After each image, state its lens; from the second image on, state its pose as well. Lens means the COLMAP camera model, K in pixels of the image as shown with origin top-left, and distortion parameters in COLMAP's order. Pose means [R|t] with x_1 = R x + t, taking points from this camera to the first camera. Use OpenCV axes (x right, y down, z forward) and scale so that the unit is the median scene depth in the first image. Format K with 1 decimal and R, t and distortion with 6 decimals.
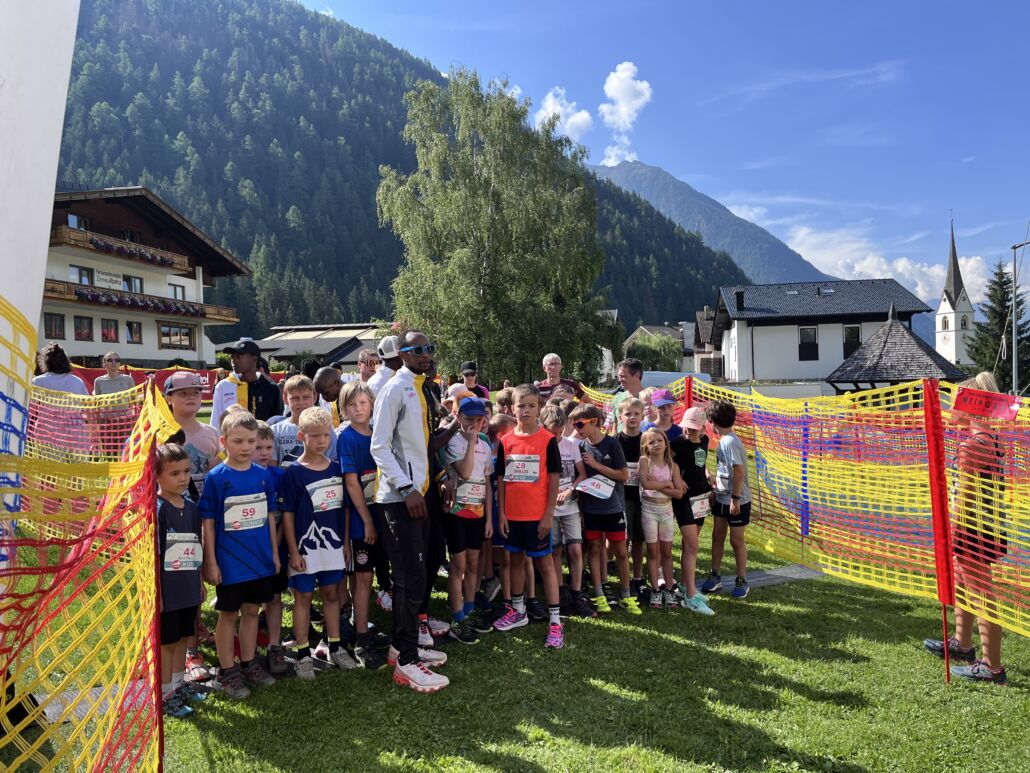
lens RADIAL K [[765.2, 0, 509.1], [0, 765.2, 384.7], [0, 0, 1]] dist [0.090267, -0.127382]
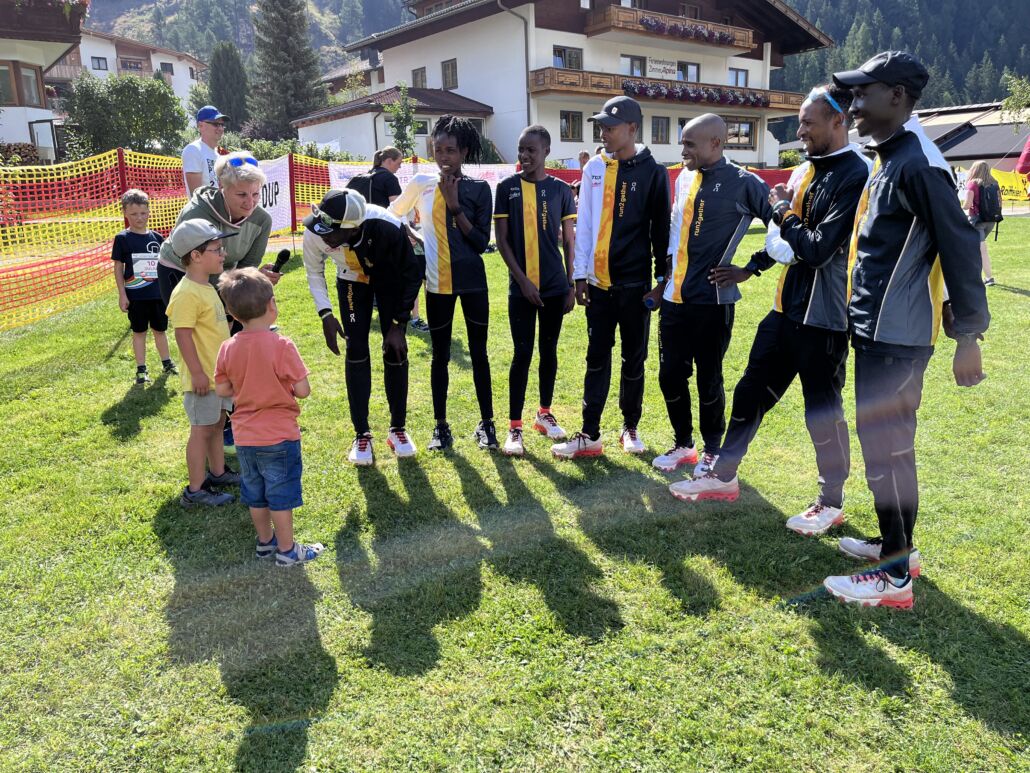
lens RADIAL K [[765.2, 0, 509.1], [0, 765.2, 384.7], [0, 0, 1]] dist [0.090267, -0.127382]
pose [[0.757063, 0.149297, -0.636055, -0.022555], [0.008680, 0.971157, 0.238285, 0.000943], [0.653284, -0.185917, 0.733931, 0.115583]]
